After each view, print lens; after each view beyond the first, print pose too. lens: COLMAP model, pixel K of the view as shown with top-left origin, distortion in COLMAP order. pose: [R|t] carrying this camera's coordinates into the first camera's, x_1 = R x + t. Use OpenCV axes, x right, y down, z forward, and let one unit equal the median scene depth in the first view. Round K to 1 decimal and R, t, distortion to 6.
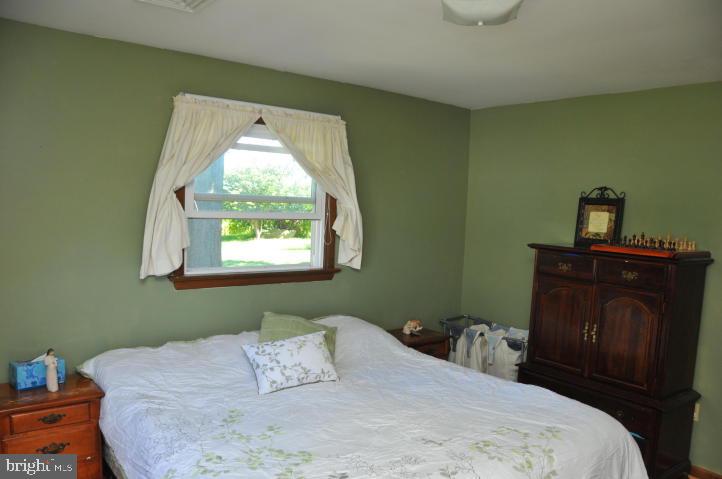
lens RADIAL K [[569.9, 0, 361.0], [0, 569.9, 239.5], [0, 0, 1]] dist [-0.120169, 0.006884]
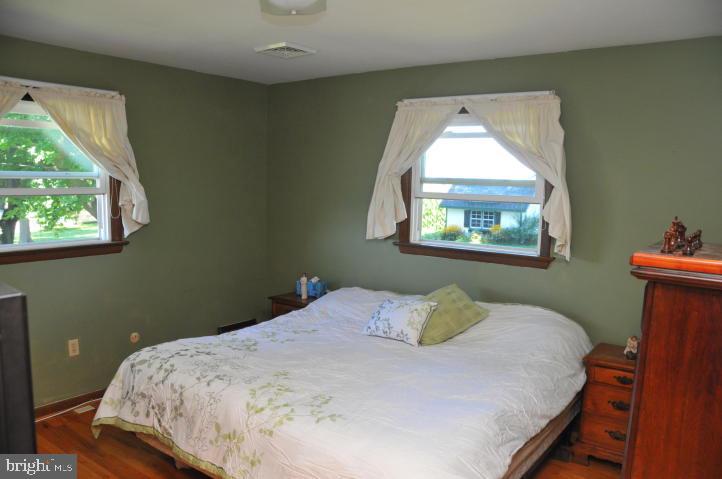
lens RADIAL K [[569.9, 0, 361.0], [0, 569.9, 239.5], [0, 0, 1]] dist [-0.120169, 0.006884]
pose [[0.263507, 0.068582, -0.962216, 0.867634], [-0.077396, 0.995757, 0.049778, 0.001142], [0.961548, 0.061355, 0.267697, 0.543856]]
